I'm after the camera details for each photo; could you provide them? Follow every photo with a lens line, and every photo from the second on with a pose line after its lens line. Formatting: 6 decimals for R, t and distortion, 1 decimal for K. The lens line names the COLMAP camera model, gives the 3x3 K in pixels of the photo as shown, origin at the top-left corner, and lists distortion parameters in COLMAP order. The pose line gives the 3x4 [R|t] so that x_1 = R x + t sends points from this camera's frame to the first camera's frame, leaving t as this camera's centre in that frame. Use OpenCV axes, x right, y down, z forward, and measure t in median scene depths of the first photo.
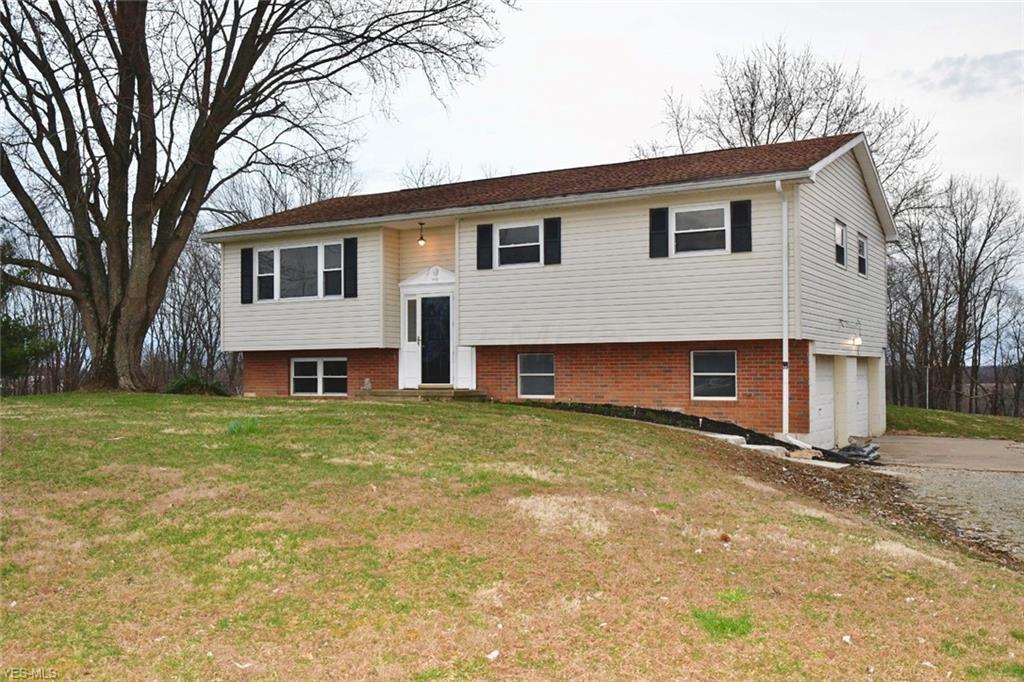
lens RADIAL K [[945.8, 0, 512.8], [0, 945.8, 342.1], [0, 0, 1]] dist [0.004723, 0.000000]
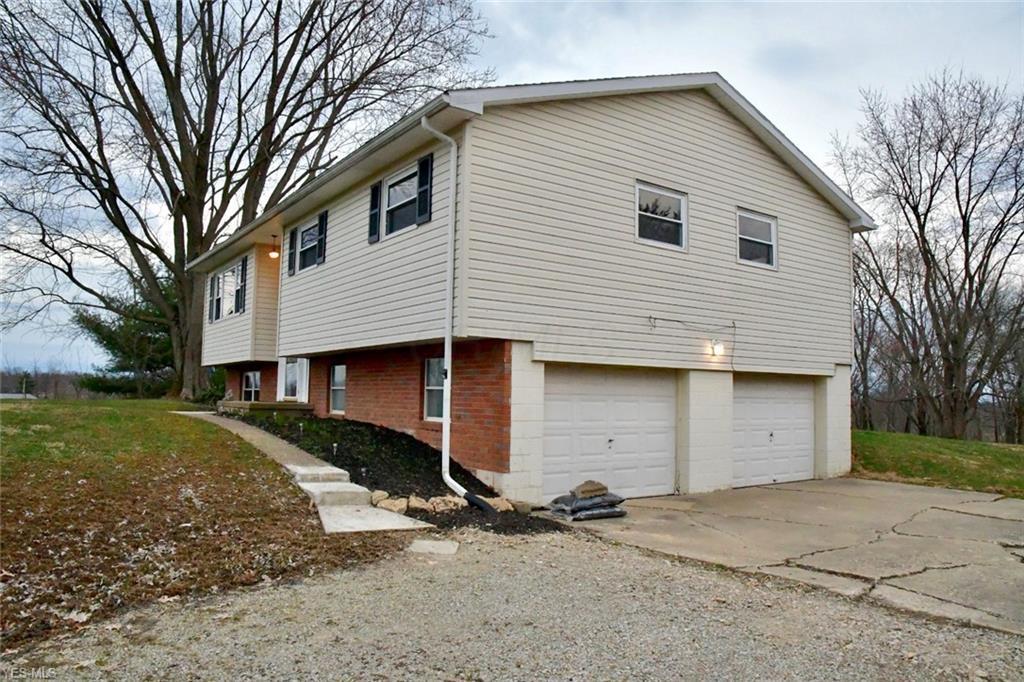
lens RADIAL K [[719.8, 0, 513.8], [0, 719.8, 337.8], [0, 0, 1]] dist [-0.101042, 0.034681]
pose [[0.912810, -0.013036, -0.408176, 0.428985], [-0.009116, 0.998591, -0.052277, 0.019506], [0.408283, 0.051440, 0.911405, 0.411372]]
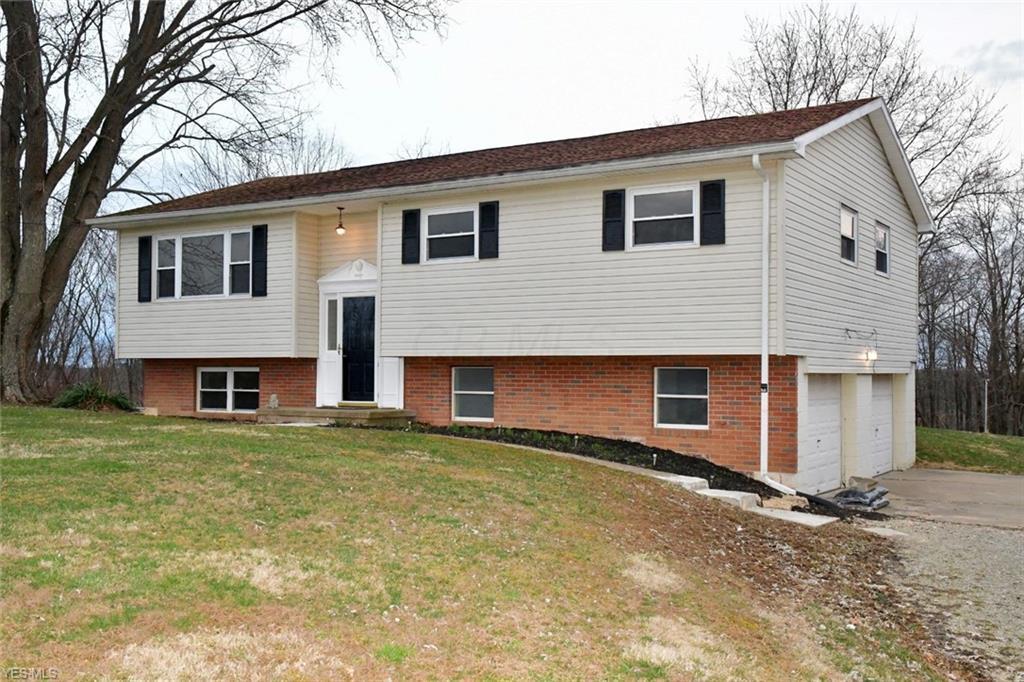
lens RADIAL K [[1030.3, 0, 509.4], [0, 1030.3, 341.4], [0, 0, 1]] dist [0.046458, 0.000000]
pose [[0.999409, 0.009127, -0.033153, 0.079904], [-0.009106, 0.999958, 0.000791, -0.010314], [0.033159, -0.000488, 0.999450, 0.098606]]
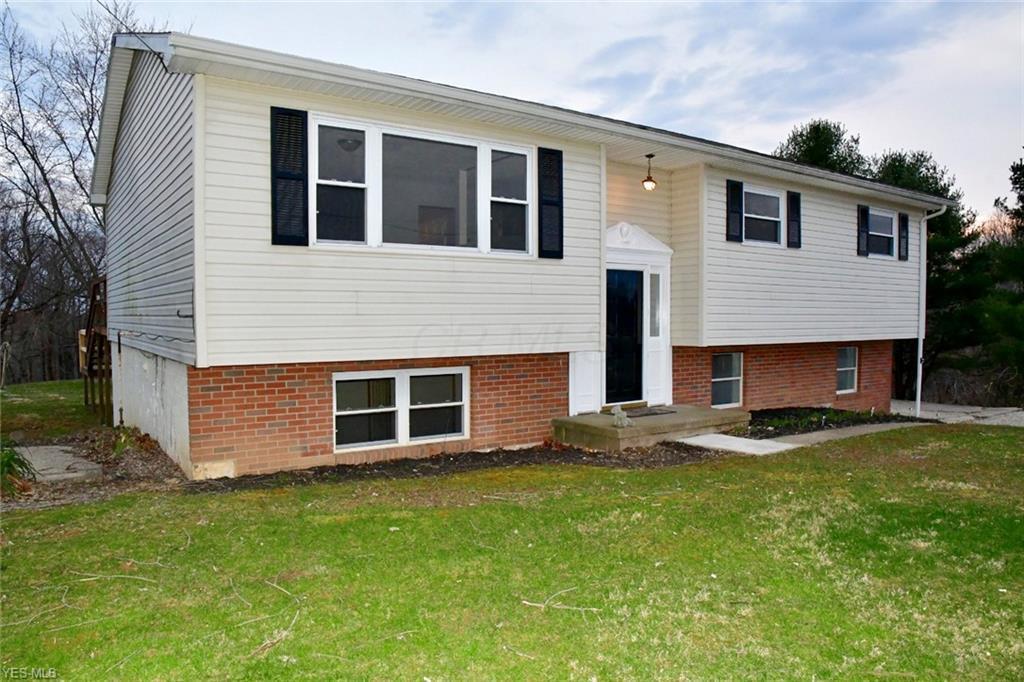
lens RADIAL K [[719.8, 0, 511.3], [0, 719.8, 349.3], [0, 0, 1]] dist [-0.101042, 0.034681]
pose [[0.419011, -0.034487, 0.907326, -0.561867], [-0.026135, 0.998406, 0.050018, -0.015476], [-0.907605, -0.044671, 0.417442, 0.853890]]
